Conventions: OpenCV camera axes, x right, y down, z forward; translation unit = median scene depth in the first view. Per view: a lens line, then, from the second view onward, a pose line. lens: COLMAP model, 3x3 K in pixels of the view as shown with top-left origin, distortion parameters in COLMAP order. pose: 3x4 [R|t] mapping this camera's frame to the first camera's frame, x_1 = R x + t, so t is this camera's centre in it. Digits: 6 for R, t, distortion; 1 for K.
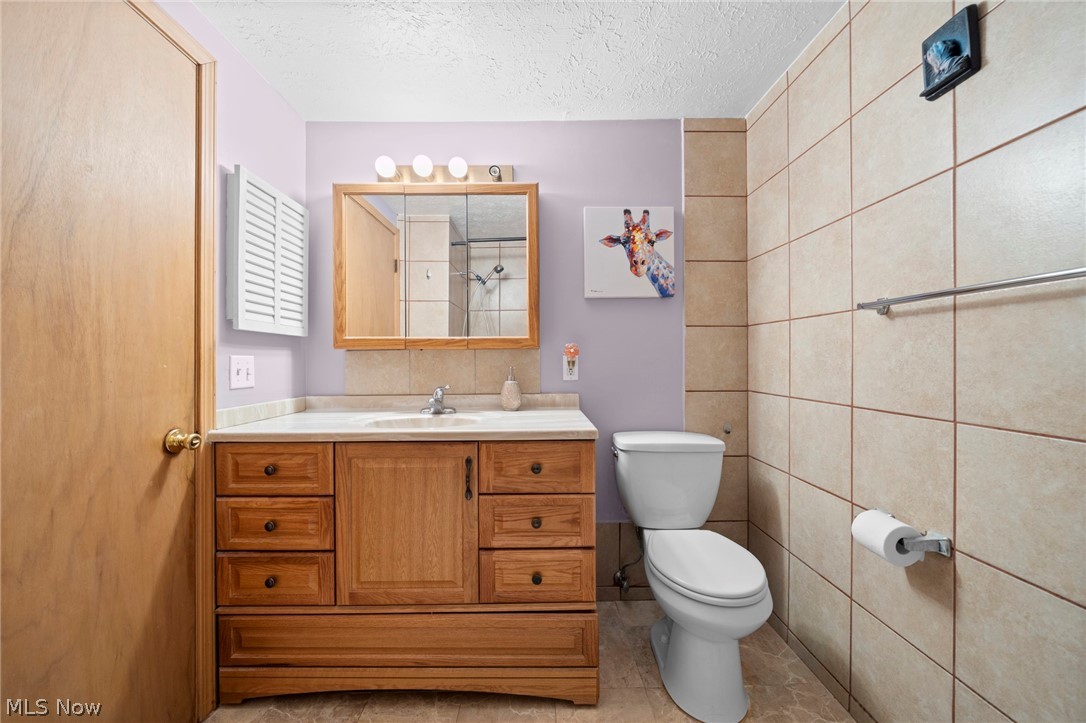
lens RADIAL K [[422.2, 0, 579.1], [0, 422.2, 354.6], [0, 0, 1]] dist [-0.004226, -0.000395]
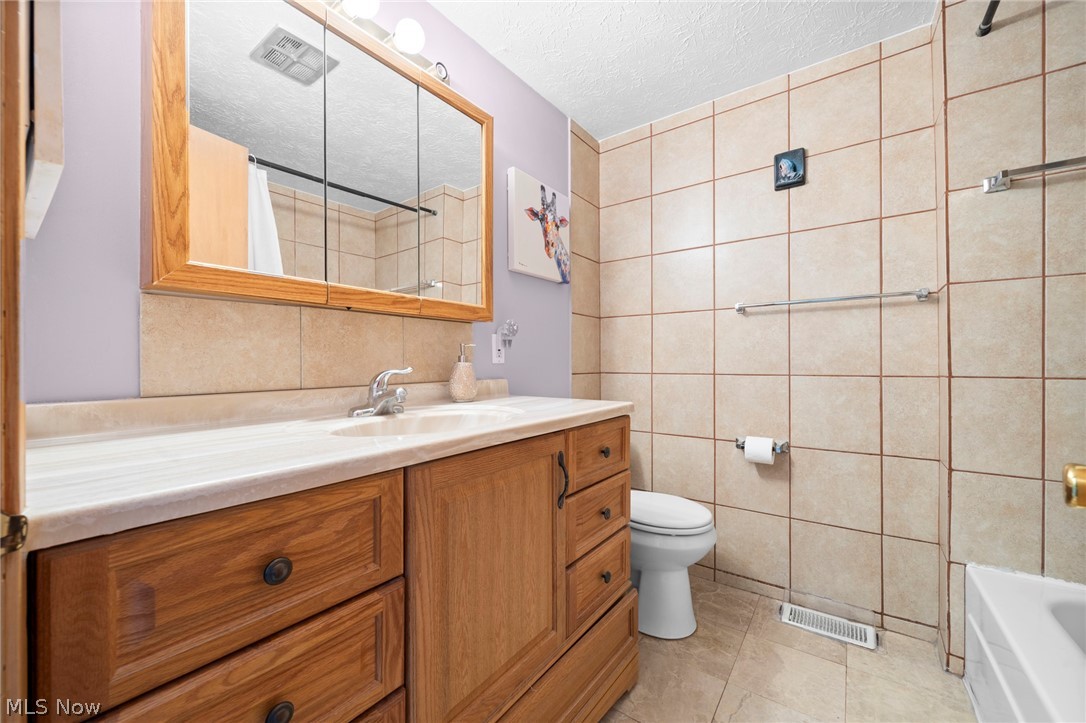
lens RADIAL K [[422.2, 0, 543.8], [0, 422.2, 362.5], [0, 0, 1]] dist [-0.004226, -0.000395]
pose [[0.603325, 0.003793, 0.797486, -0.700706], [0.000229, 0.999988, -0.004930, 0.068835], [-0.797495, 0.003157, 0.603317, 0.450903]]
